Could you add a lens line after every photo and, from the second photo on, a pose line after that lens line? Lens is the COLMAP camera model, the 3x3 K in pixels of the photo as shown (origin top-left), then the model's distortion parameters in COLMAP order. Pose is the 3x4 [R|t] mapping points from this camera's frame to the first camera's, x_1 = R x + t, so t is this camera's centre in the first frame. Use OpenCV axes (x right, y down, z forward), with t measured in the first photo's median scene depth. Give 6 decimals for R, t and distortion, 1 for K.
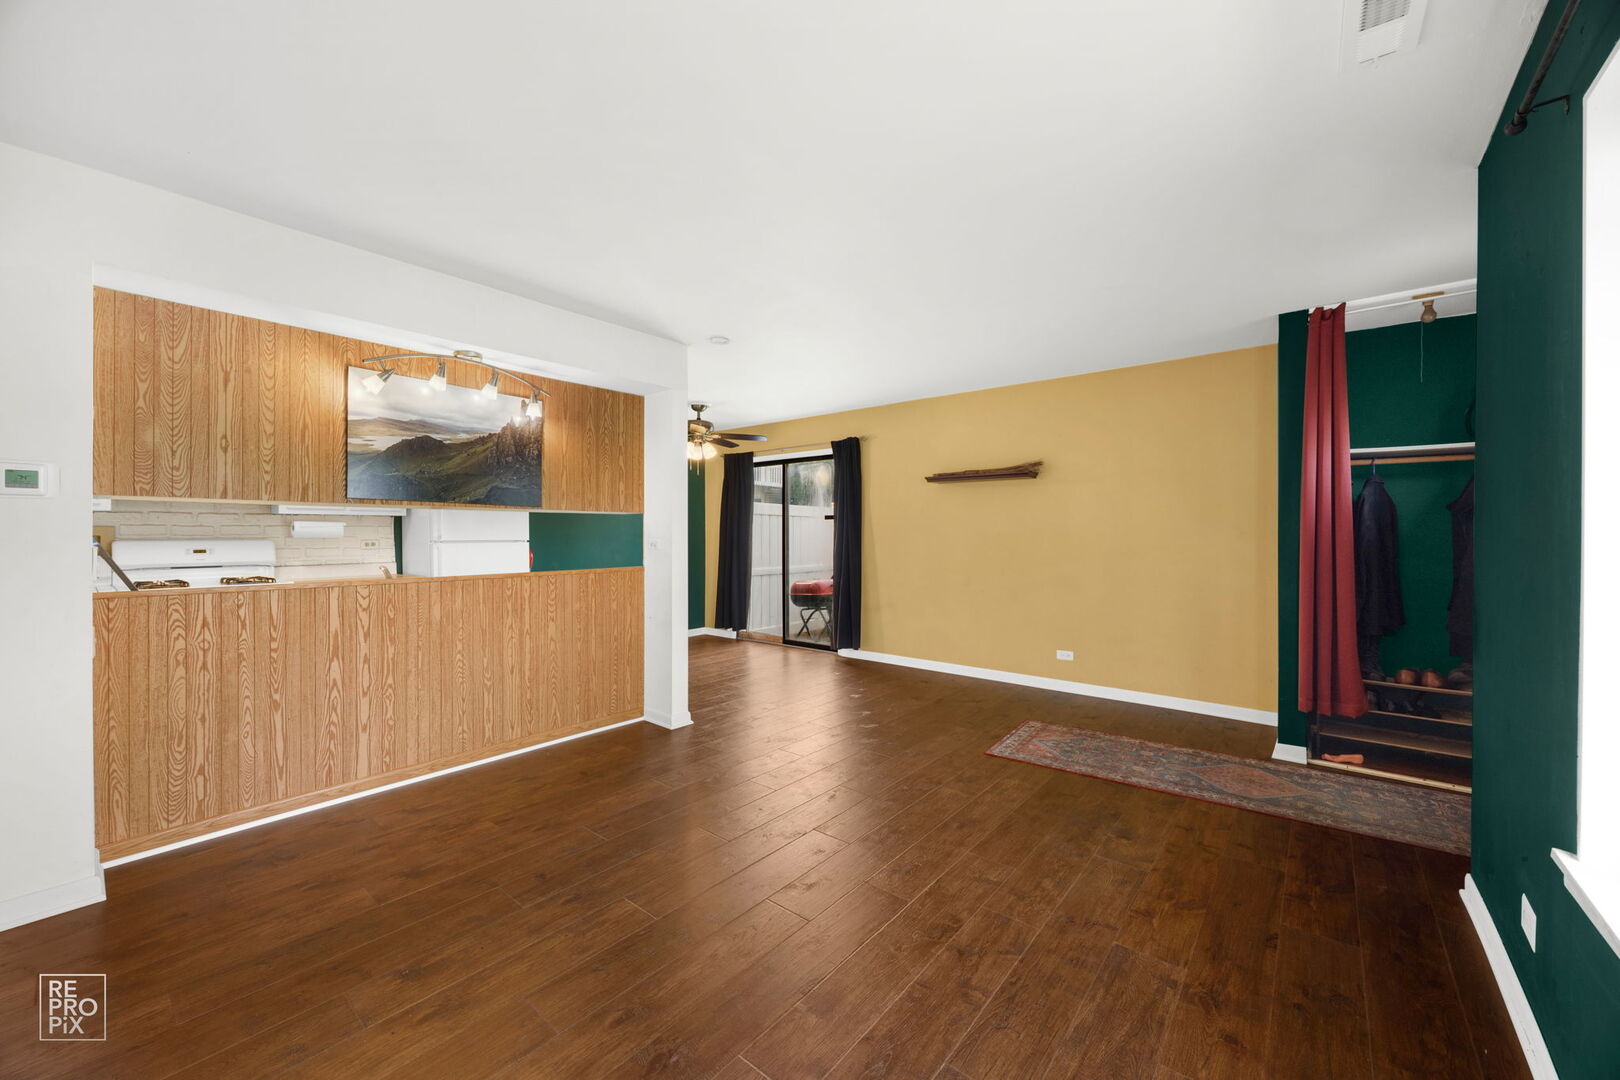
lens RADIAL K [[612.2, 0, 810.0], [0, 612.2, 540.0], [0, 0, 1]] dist [-0.009014, 0.000330]
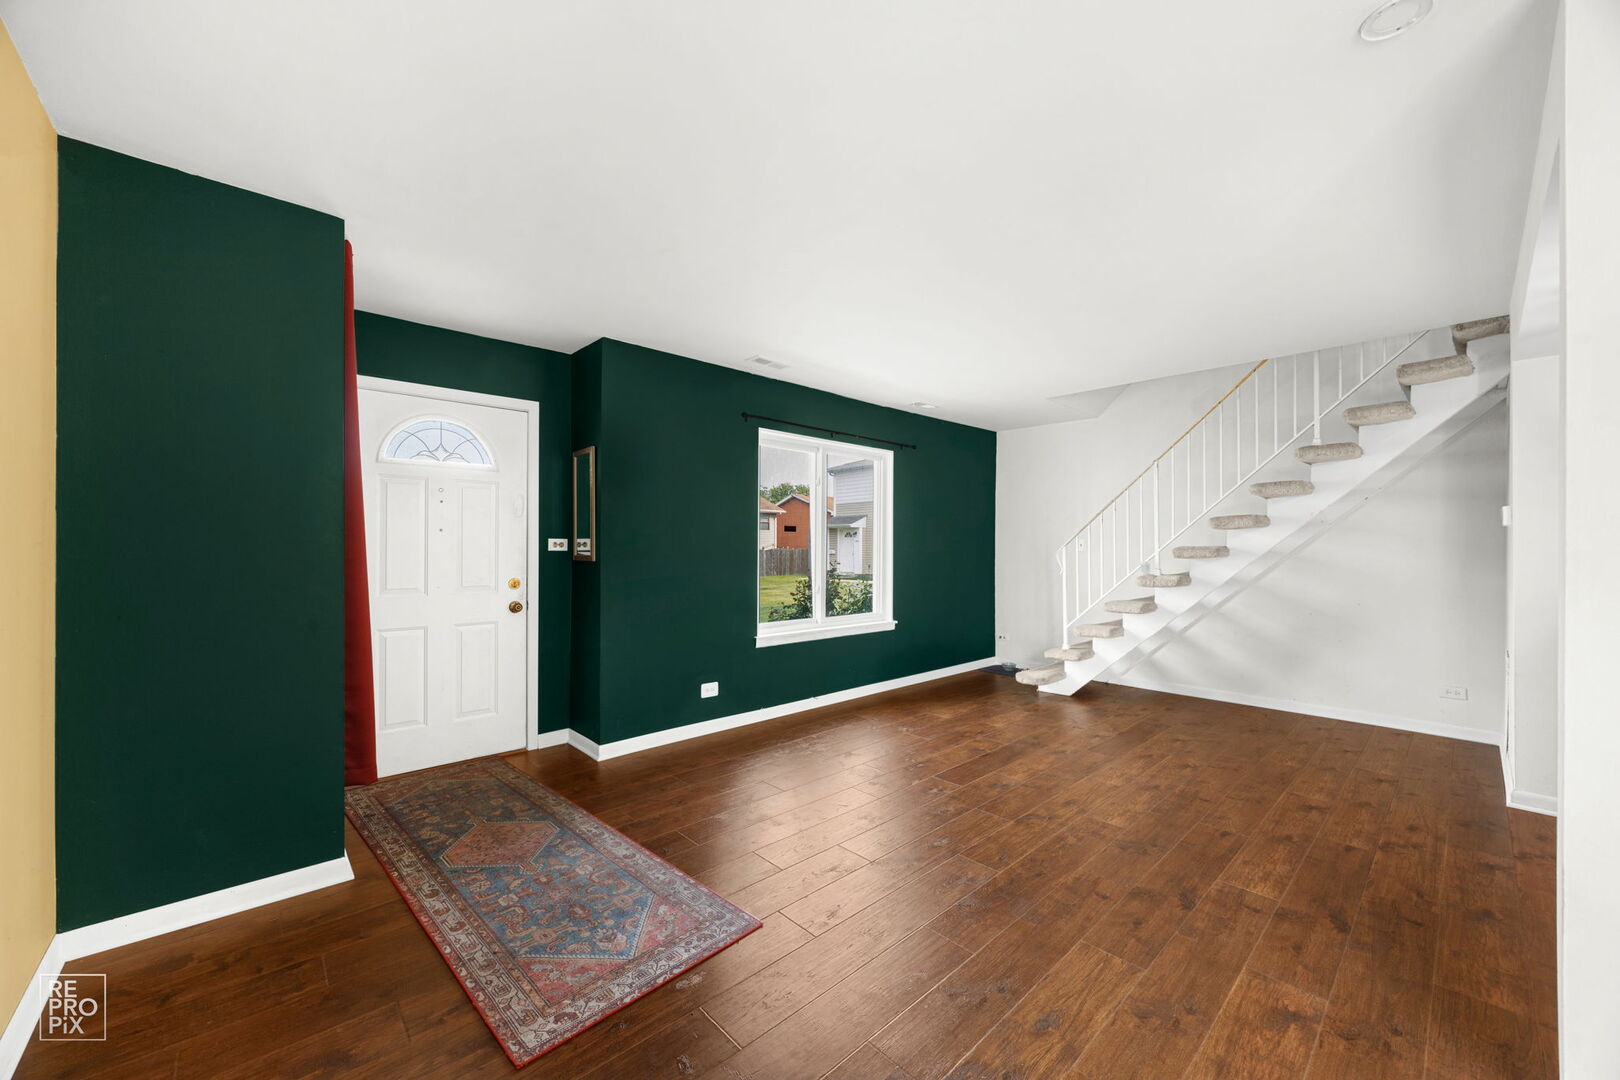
lens RADIAL K [[612.2, 0, 810.0], [0, 612.2, 540.0], [0, 0, 1]] dist [-0.009014, 0.000330]
pose [[-0.991435, -0.000494, 0.130599, 0.182565], [-0.000802, 0.999997, -0.002309, -0.019053], [-0.130597, -0.002394, -0.991433, 1.750457]]
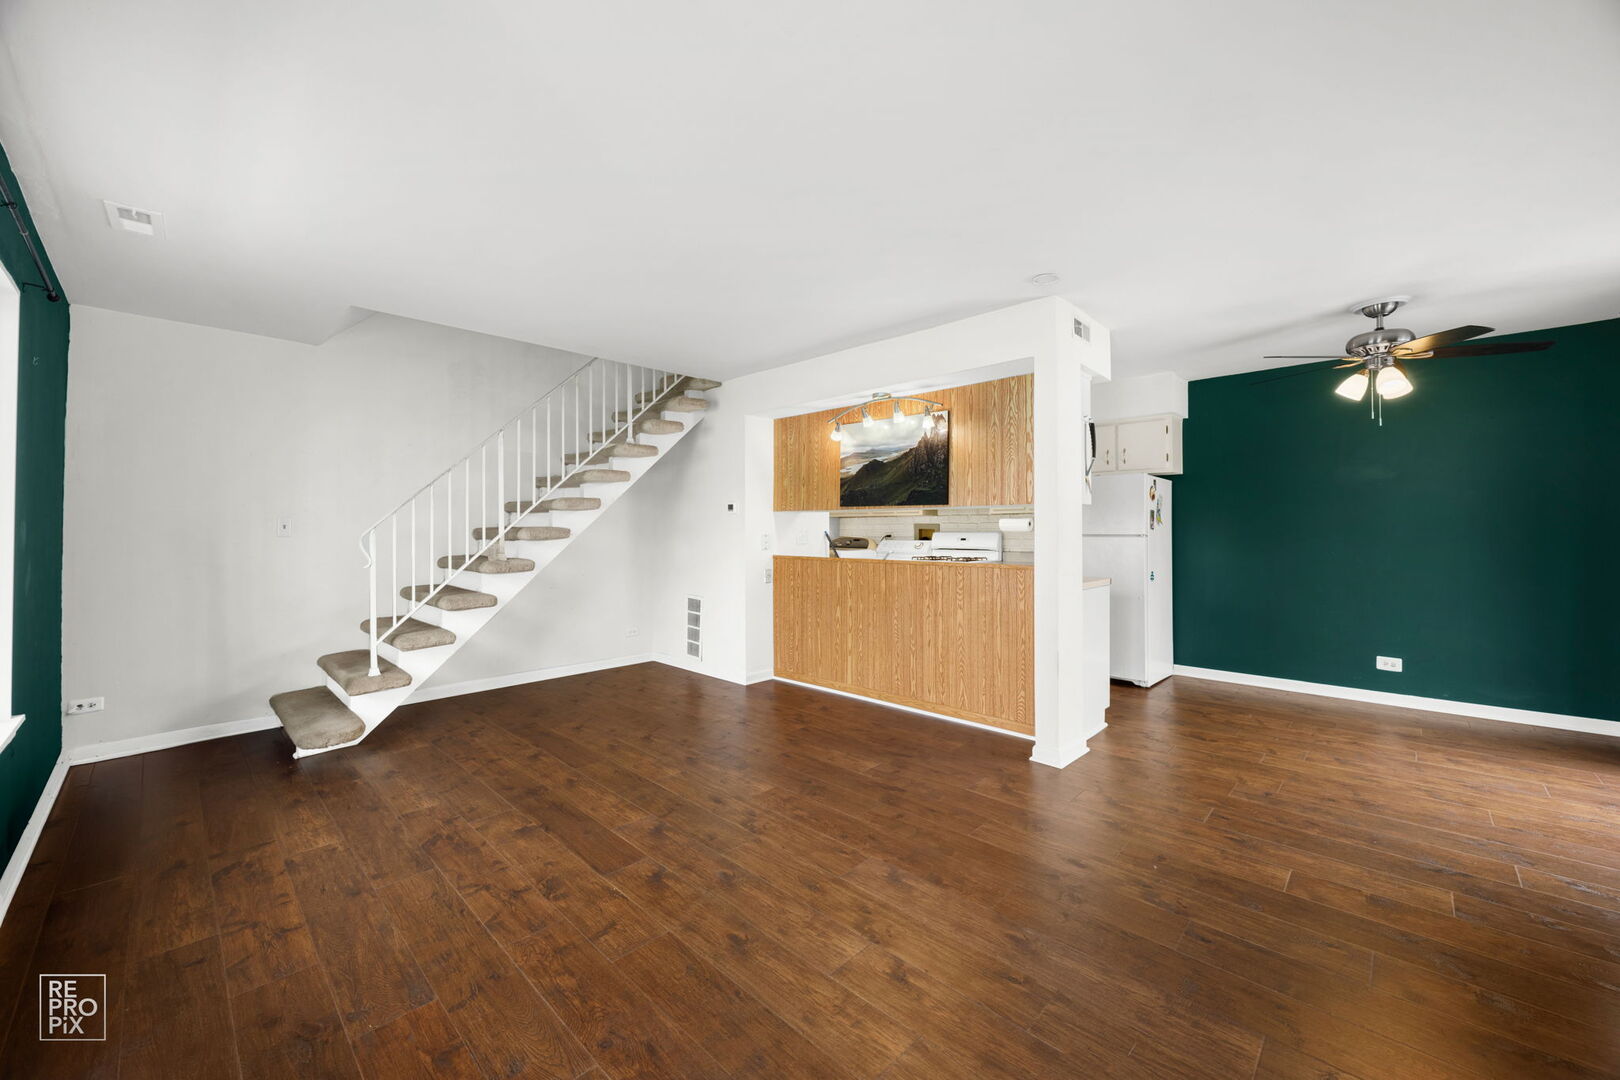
lens RADIAL K [[620.0, 0, 824.0], [0, 620.0, 527.5], [0, 0, 1]] dist [-0.007088, -0.000137]
pose [[-0.053695, -0.000539, -0.998557, 0.805667], [-0.006222, 0.999981, -0.000205, -0.011817], [0.998538, 0.006202, -0.053697, 0.950965]]
